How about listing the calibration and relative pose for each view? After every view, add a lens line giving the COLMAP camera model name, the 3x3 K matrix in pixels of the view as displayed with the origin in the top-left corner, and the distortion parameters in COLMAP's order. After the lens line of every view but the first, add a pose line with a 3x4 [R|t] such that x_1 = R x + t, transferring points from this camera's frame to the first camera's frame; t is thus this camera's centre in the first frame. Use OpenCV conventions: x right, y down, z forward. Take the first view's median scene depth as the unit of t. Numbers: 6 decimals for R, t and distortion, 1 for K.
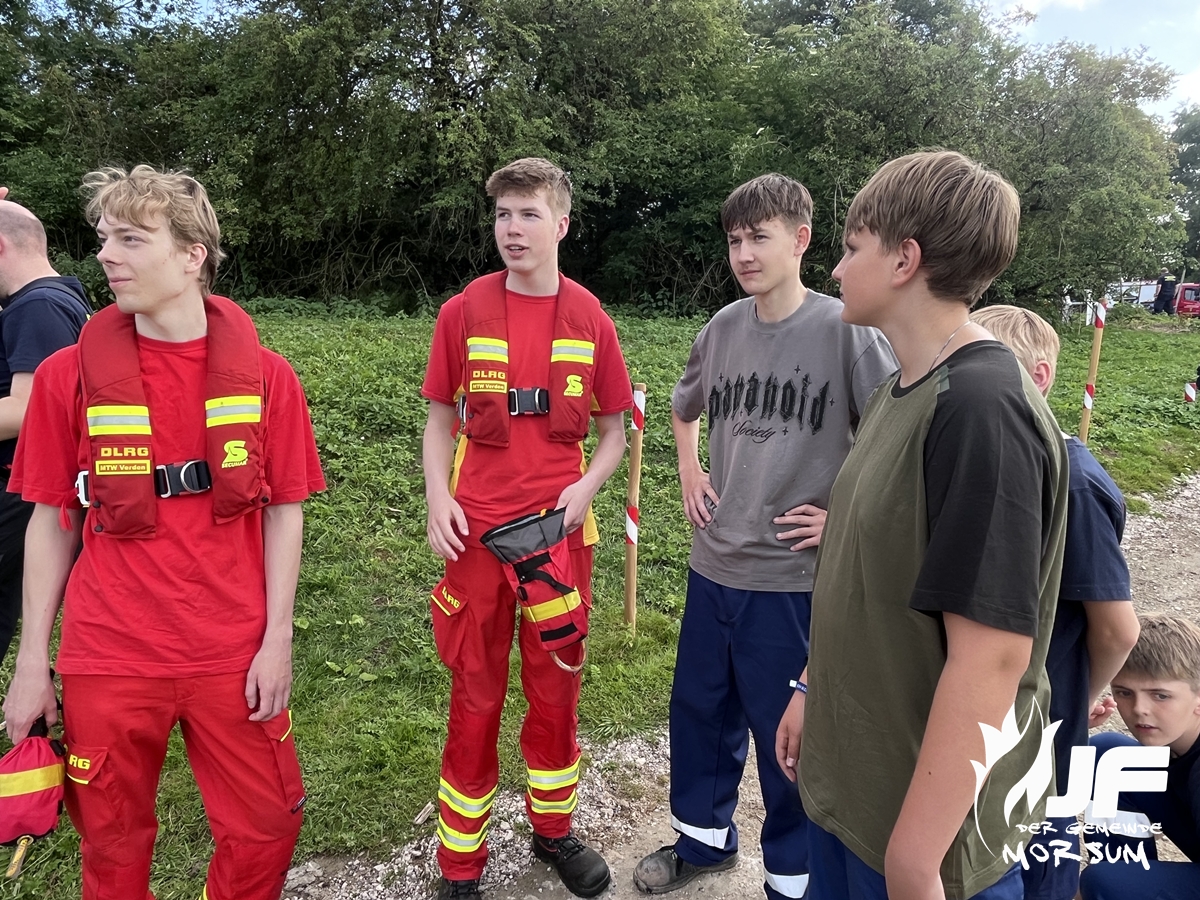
lens RADIAL K [[808.3, 0, 600.0], [0, 808.3, 457.0], [0, 0, 1]] dist [-0.011688, -0.004890]
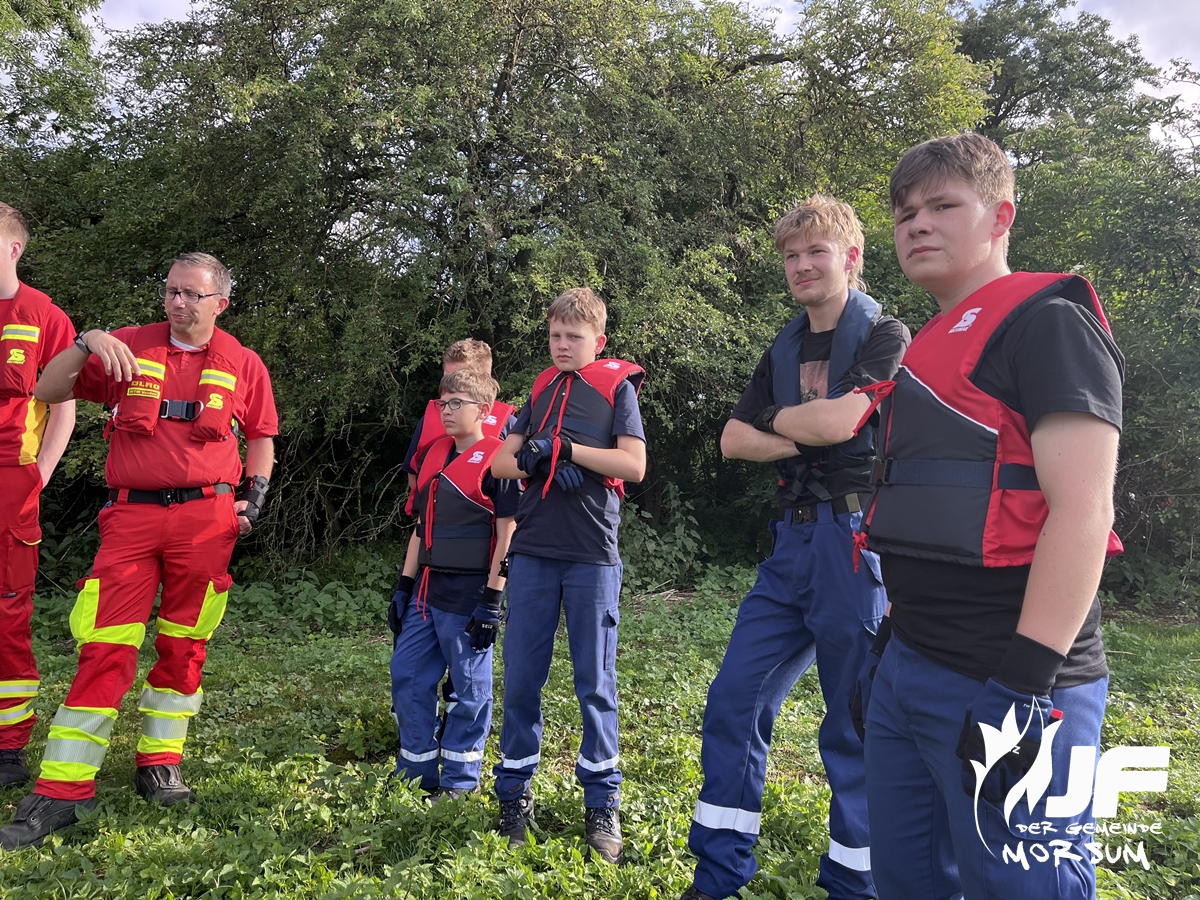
lens RADIAL K [[878.8, 0, 598.7], [0, 878.8, 457.8], [0, 0, 1]] dist [0.045592, -0.065443]
pose [[0.999030, -0.013236, 0.041987, -0.159289], [0.022473, 0.973437, -0.227849, -0.141825], [-0.037856, 0.228572, 0.972791, 0.435137]]
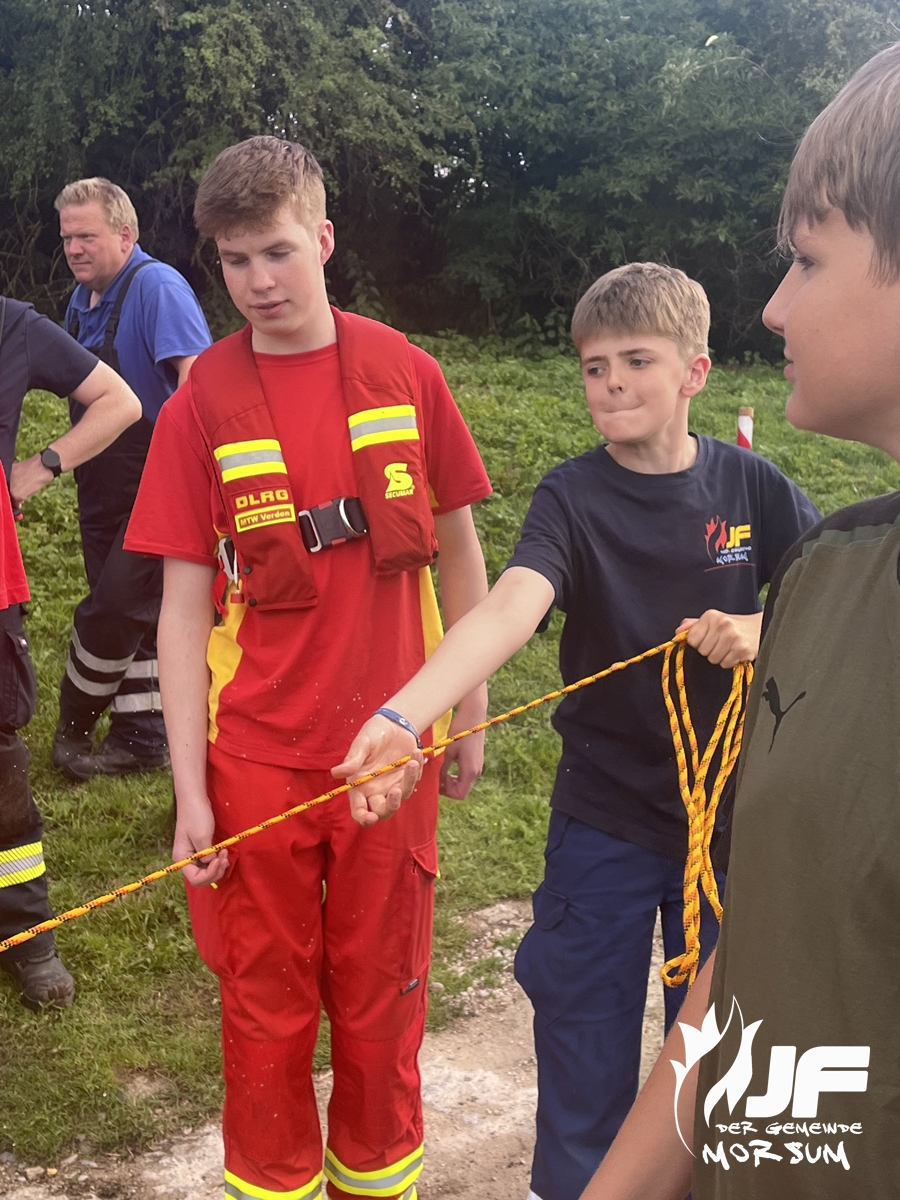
lens RADIAL K [[1682.3, 0, 450.0], [0, 1682.3, 600.0], [0, 0, 1]] dist [0.038120, -0.101447]
pose [[0.995364, -0.031375, 0.090914, -0.124720], [0.034934, 0.998674, -0.037824, 0.047776], [-0.089606, 0.040825, 0.995140, -0.203775]]
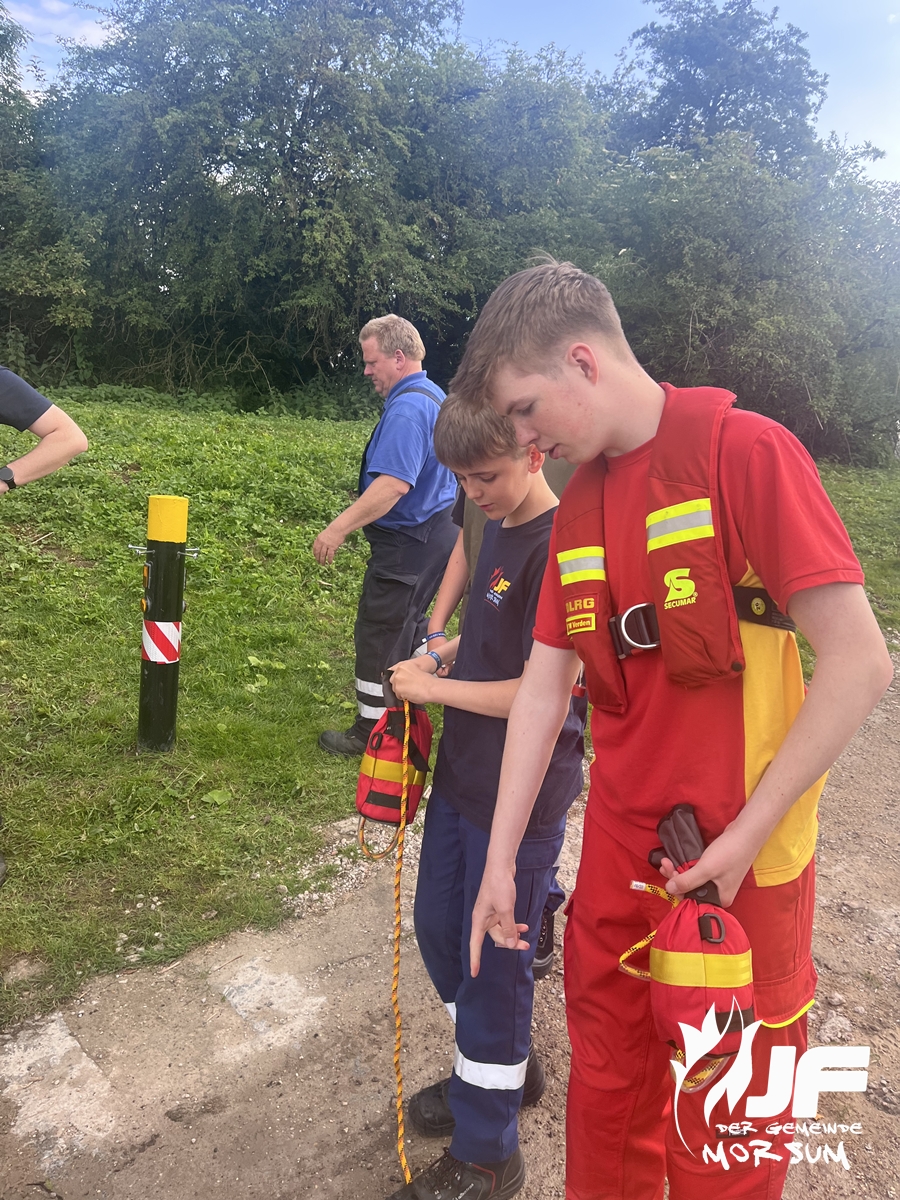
lens RADIAL K [[878.8, 0, 472.6], [0, 878.8, 587.8], [0, 0, 1]] dist [0.045592, -0.065443]
pose [[0.995151, 0.043525, 0.088207, -0.066758], [-0.043795, 0.999040, 0.001125, 0.025781], [-0.088073, -0.004983, 0.996102, -0.098204]]
